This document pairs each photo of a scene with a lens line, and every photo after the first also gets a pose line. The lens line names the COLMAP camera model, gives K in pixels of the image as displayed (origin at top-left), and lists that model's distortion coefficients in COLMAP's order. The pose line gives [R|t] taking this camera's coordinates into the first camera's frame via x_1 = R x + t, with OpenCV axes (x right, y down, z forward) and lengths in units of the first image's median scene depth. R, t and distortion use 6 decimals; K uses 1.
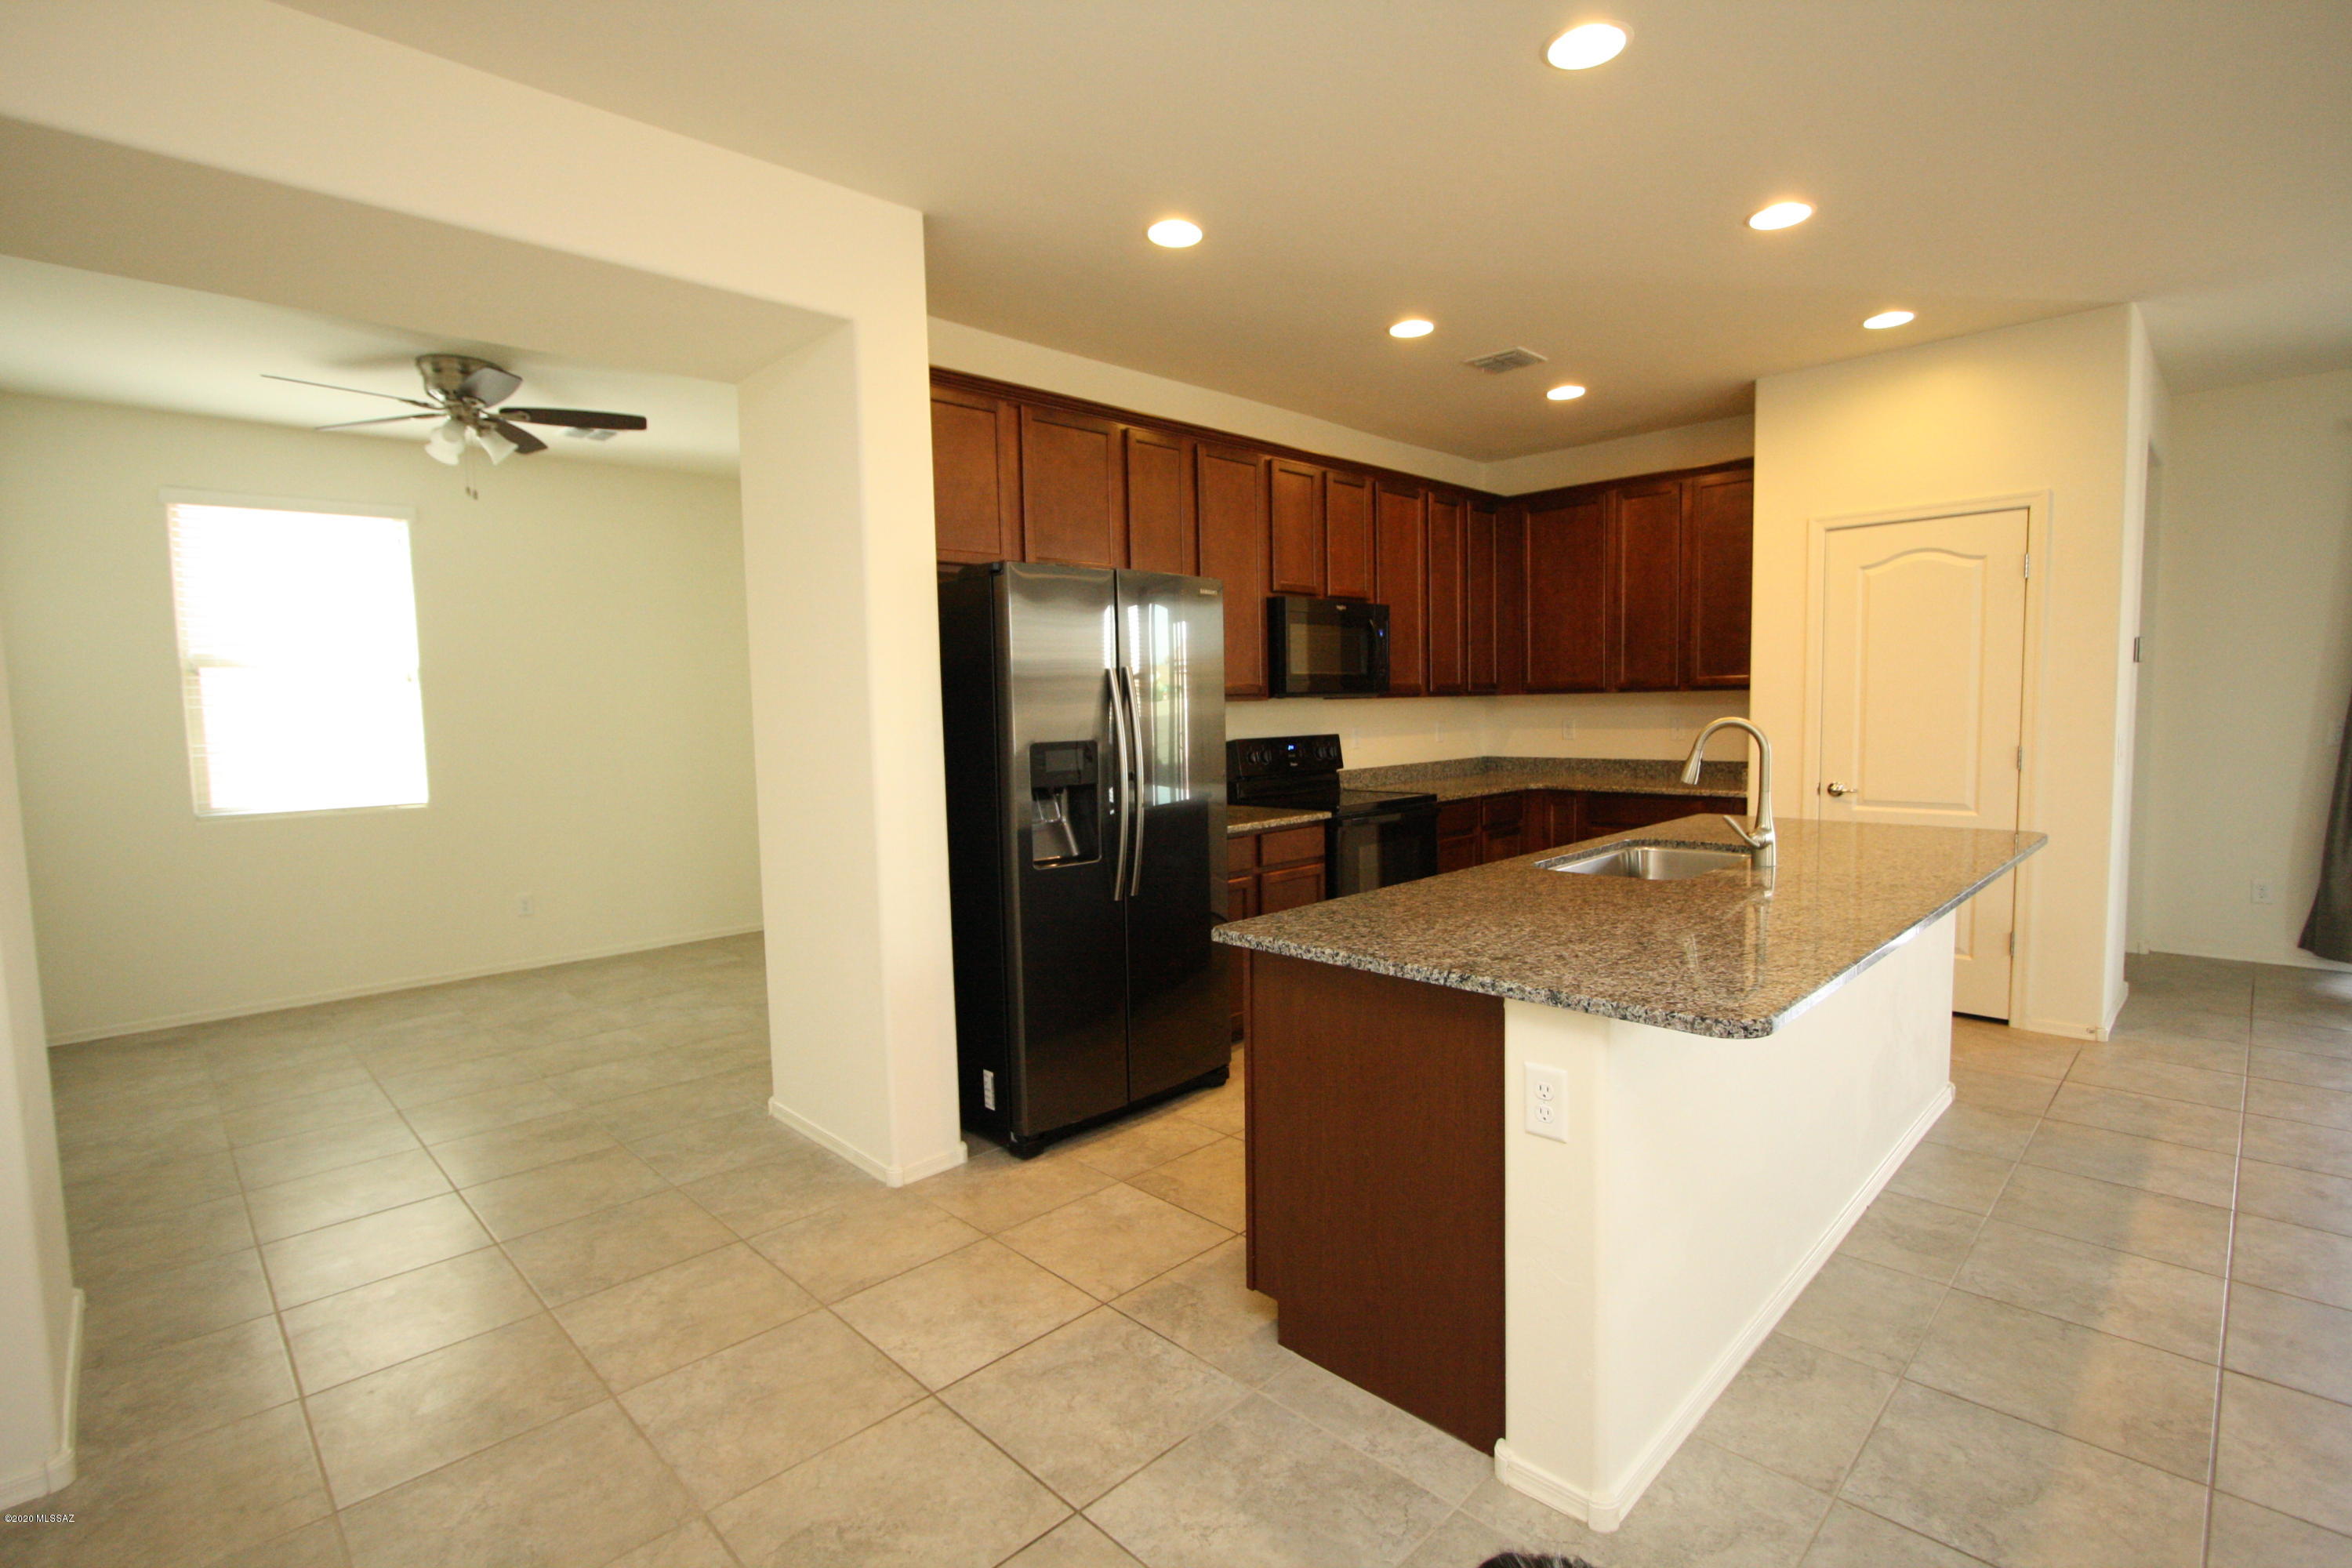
lens RADIAL K [[1091.8, 0, 1175.6], [0, 1091.8, 791.7], [0, 0, 1]] dist [-0.021745, 0.004514]
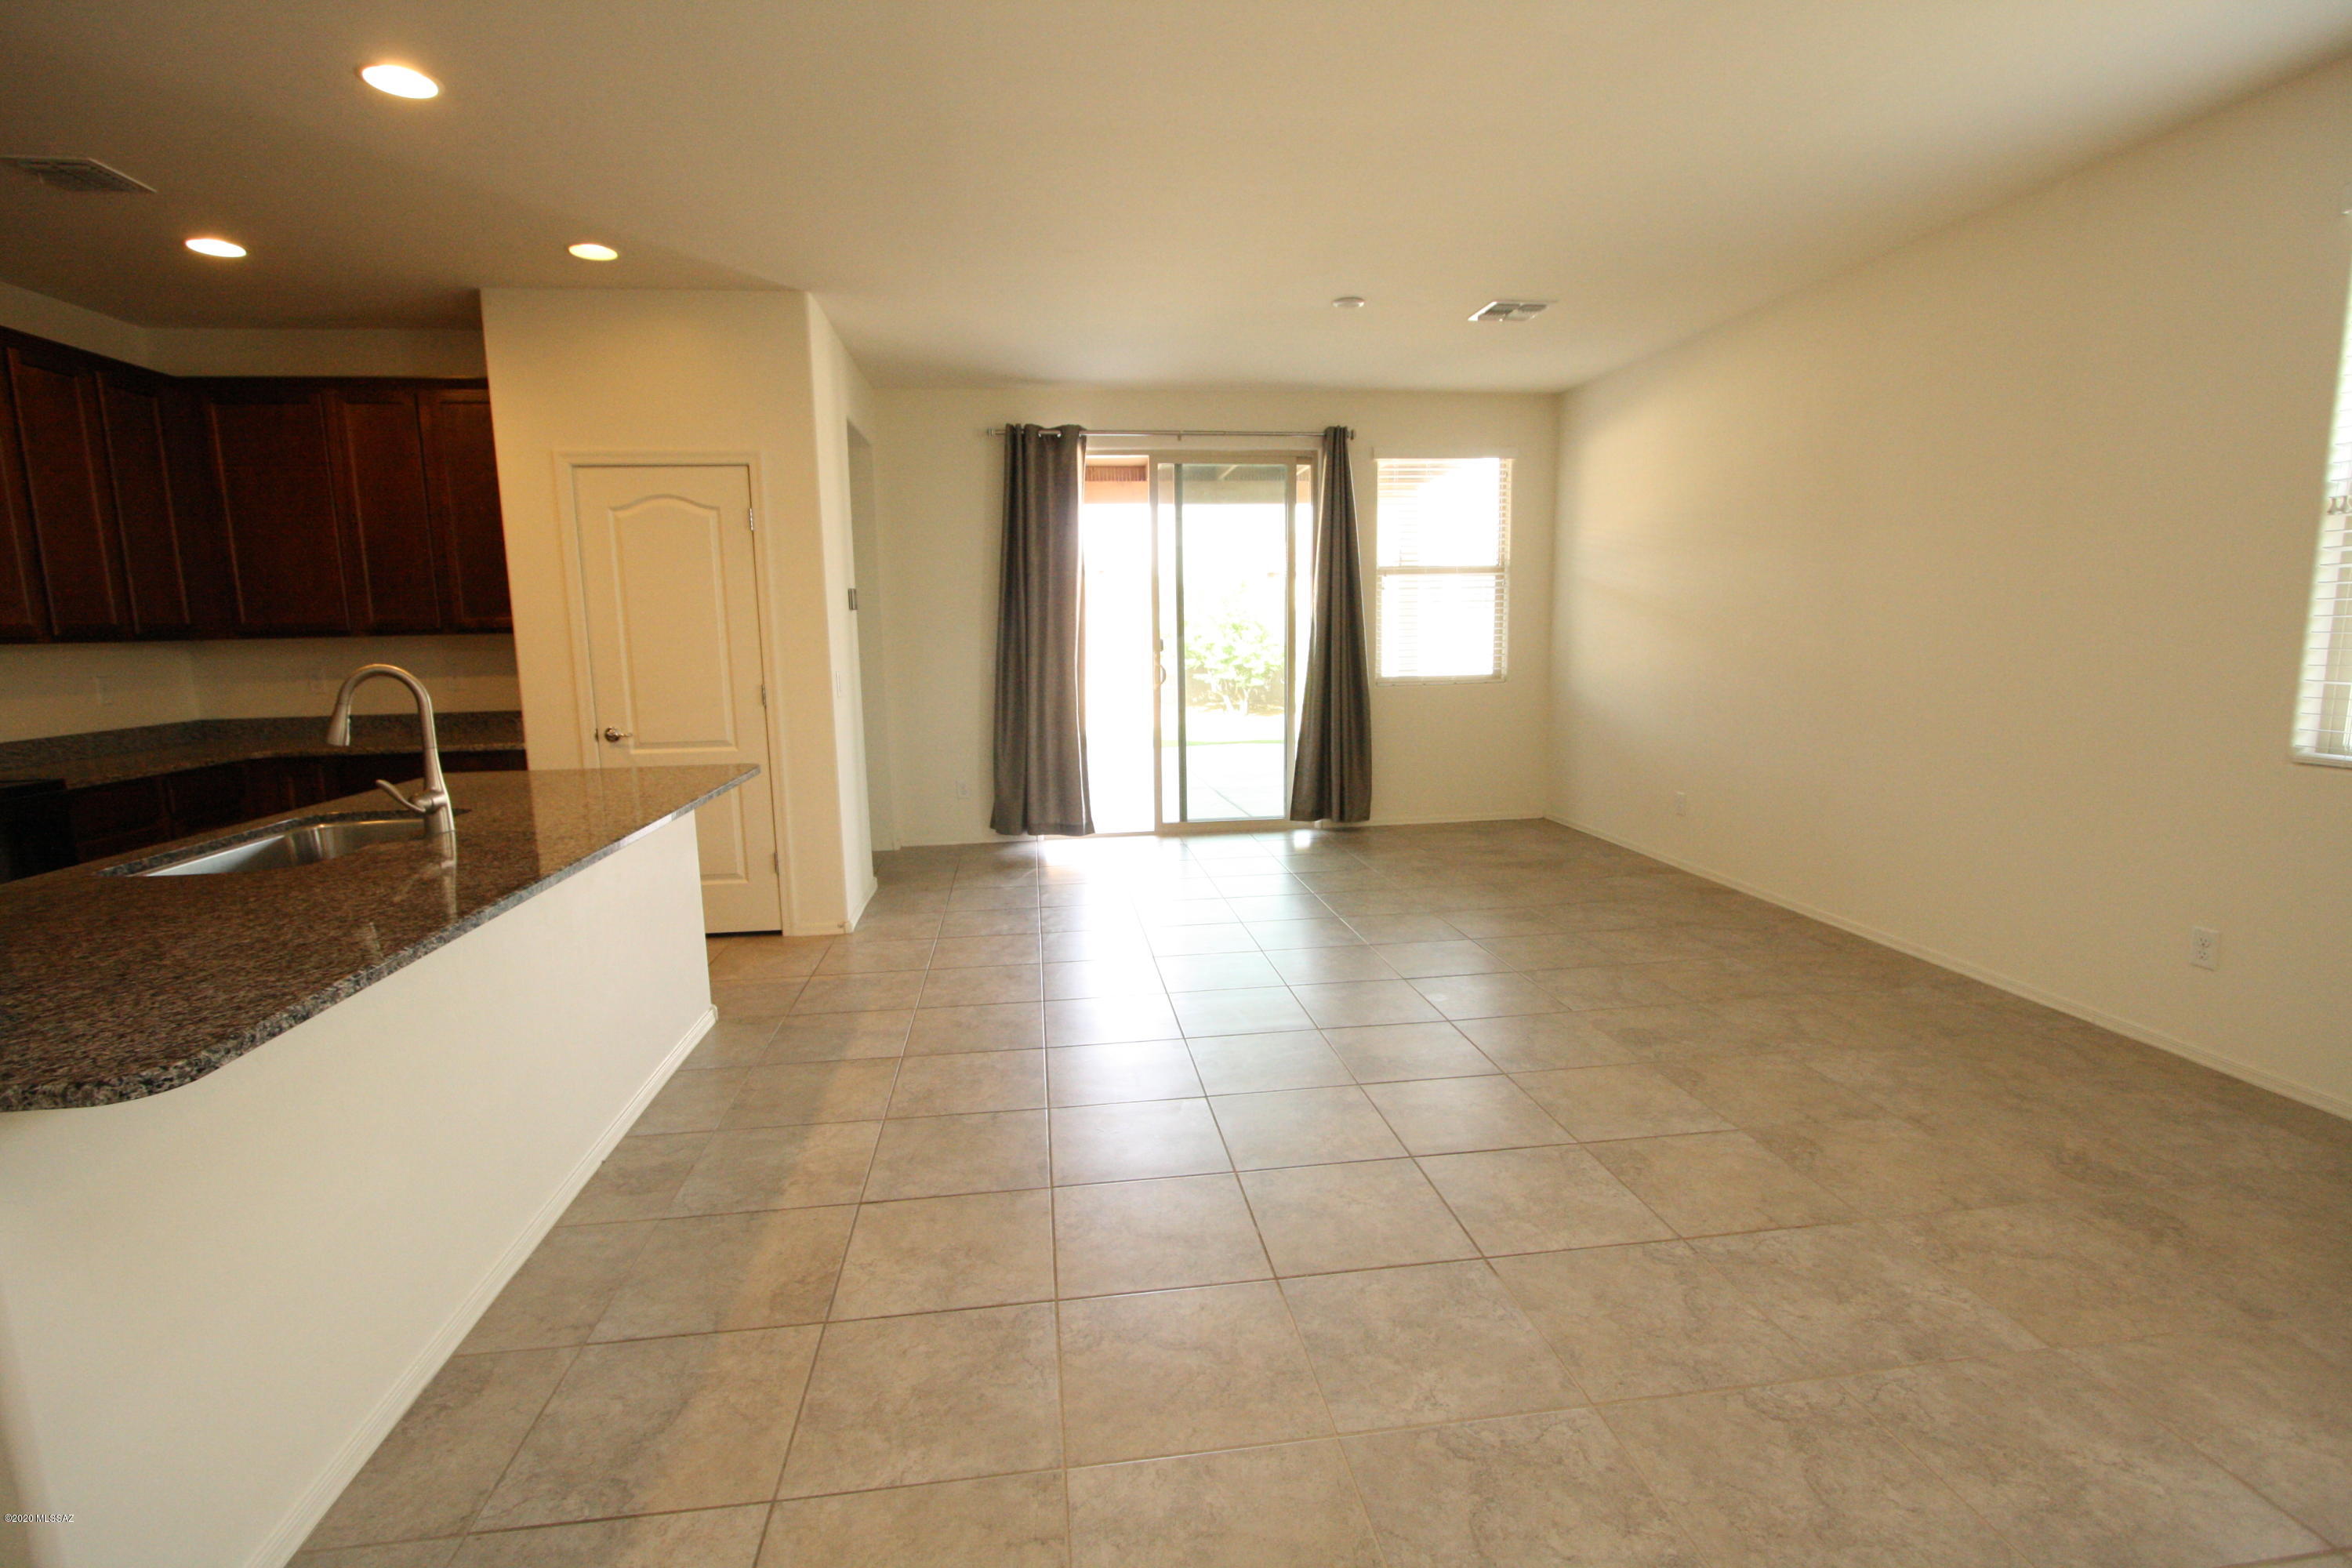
lens RADIAL K [[1091.8, 0, 1175.6], [0, 1091.8, 791.7], [0, 0, 1]] dist [-0.021745, 0.004514]
pose [[0.598423, -0.108952, 0.793738, 0.143701], [0.068749, 0.994039, 0.084614, 0.001442], [-0.798225, 0.003934, 0.602346, -0.007497]]
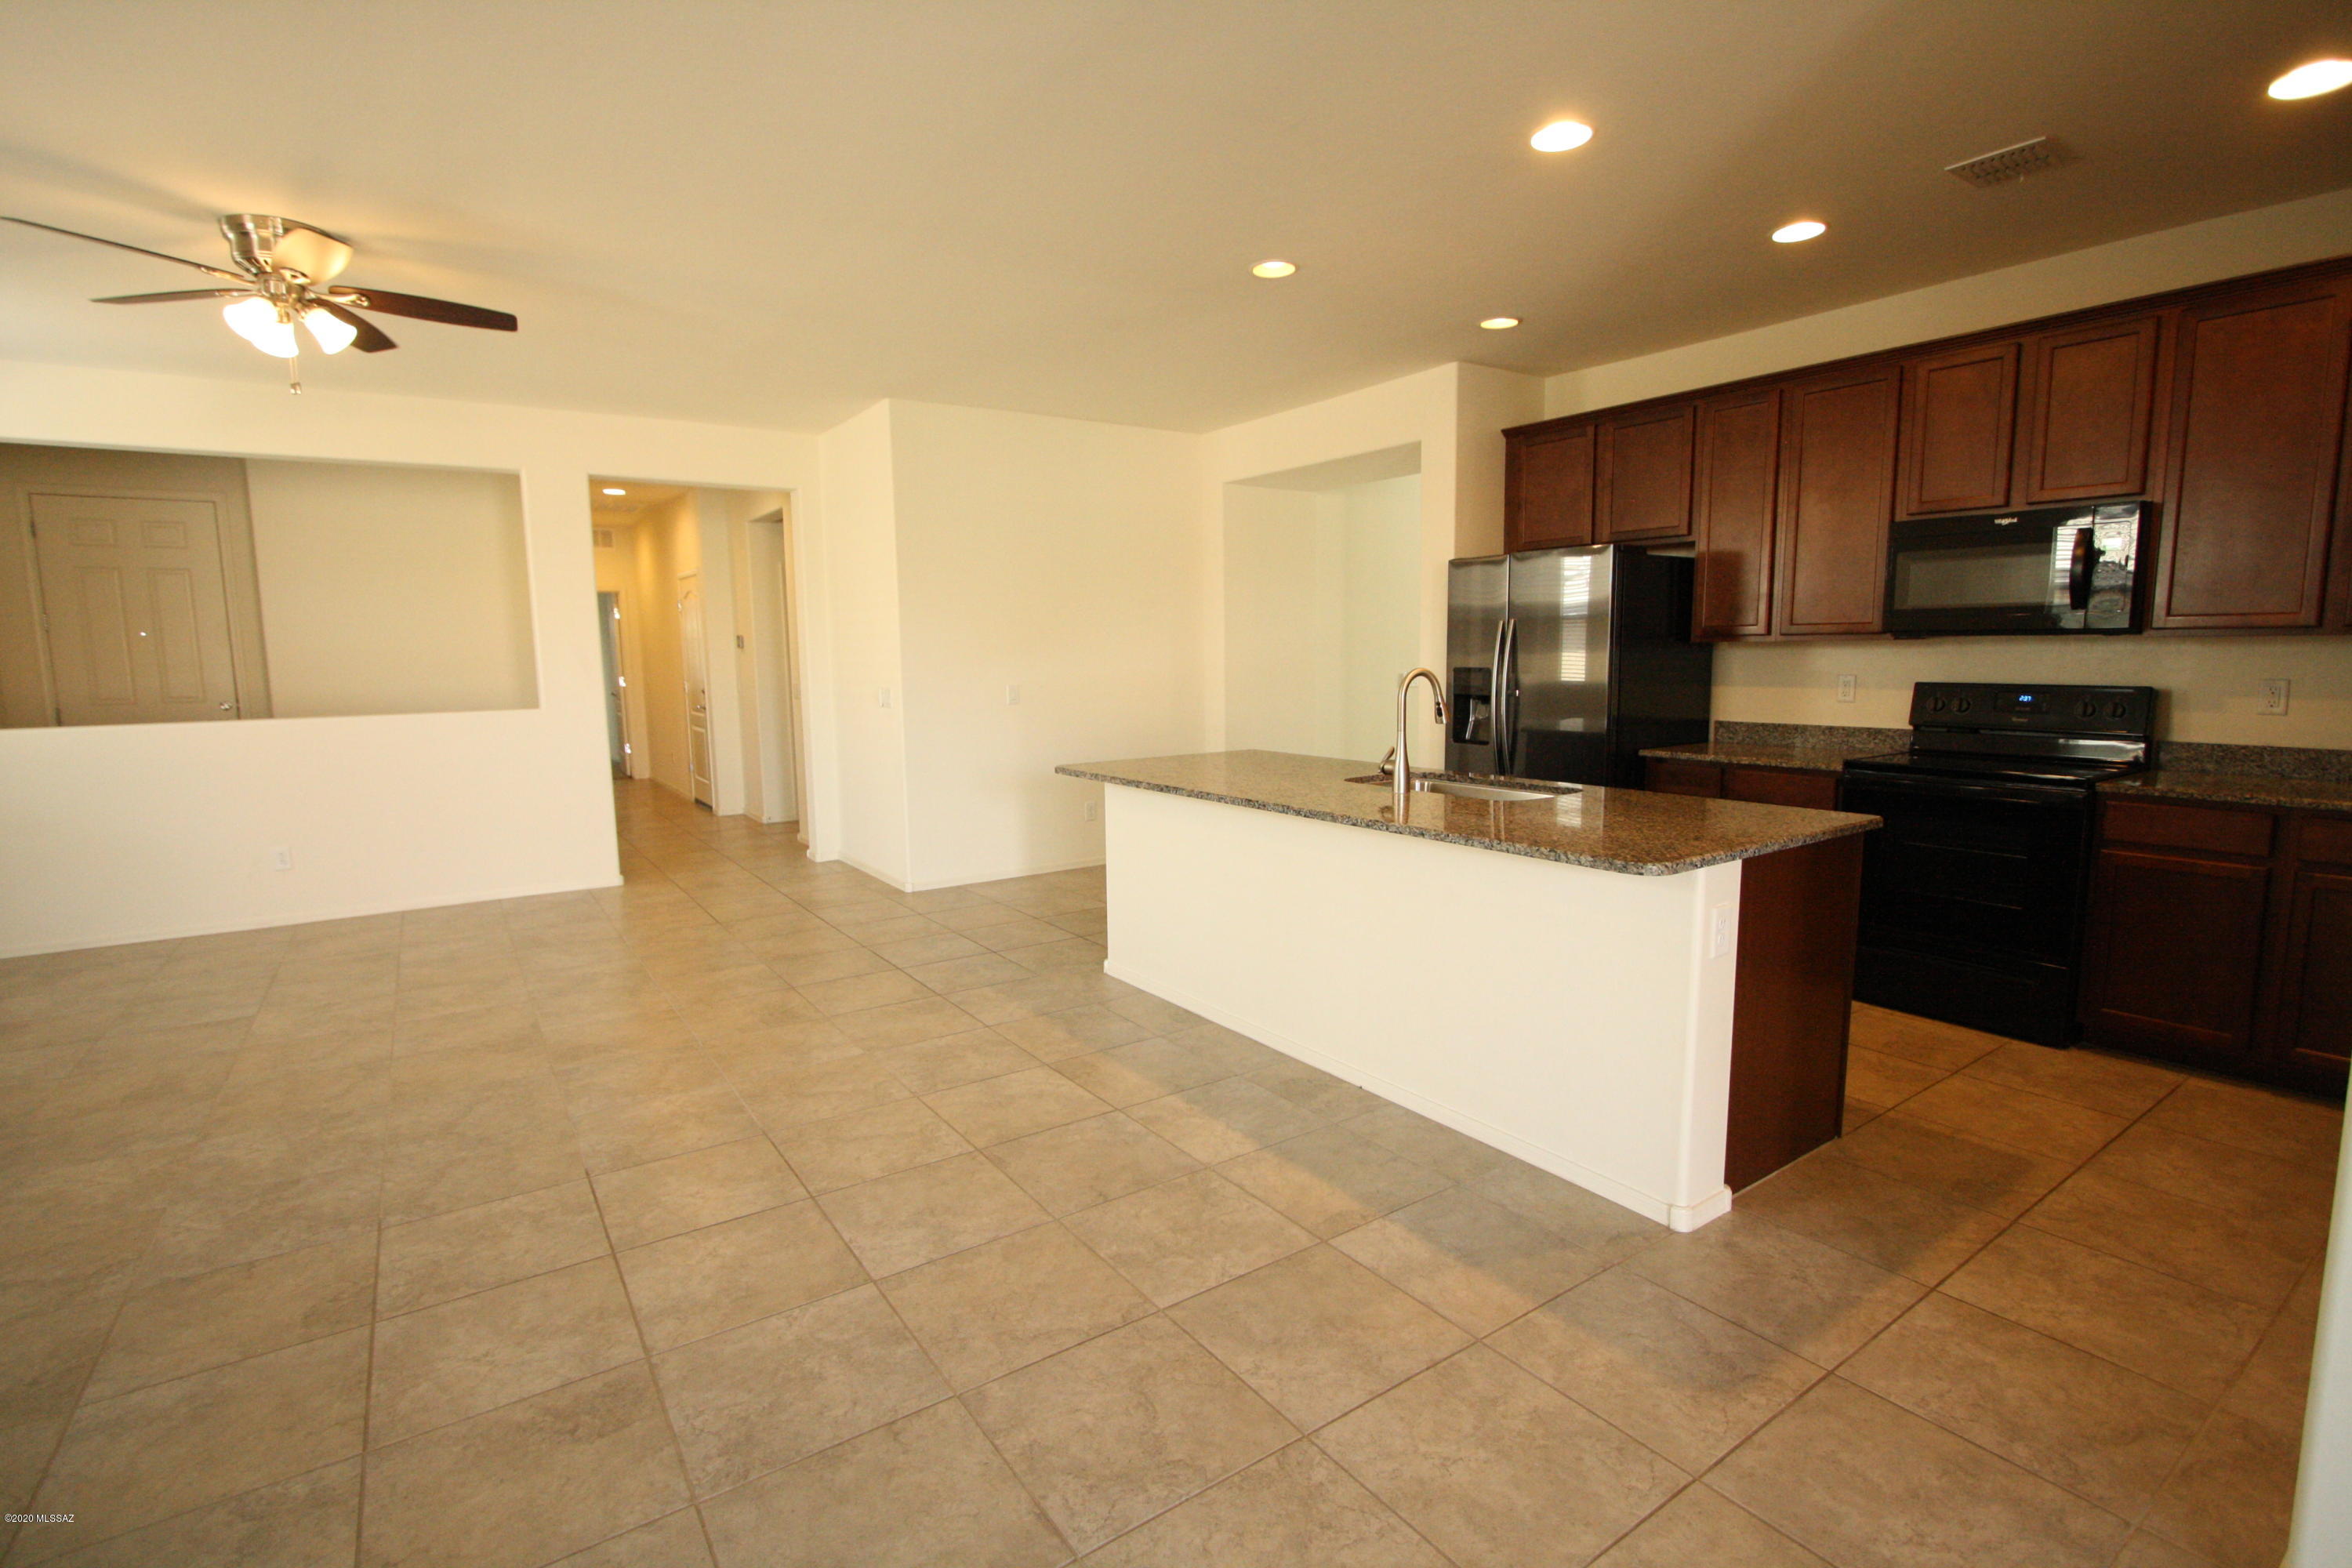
lens RADIAL K [[1091.8, 0, 1175.6], [0, 1091.8, 791.7], [0, 0, 1]] dist [-0.021745, 0.004514]
pose [[-0.167591, 0.152692, -0.973960, 1.243191], [-0.061827, 0.984360, 0.164962, -0.082468], [0.983916, 0.087863, -0.155529, 0.665789]]
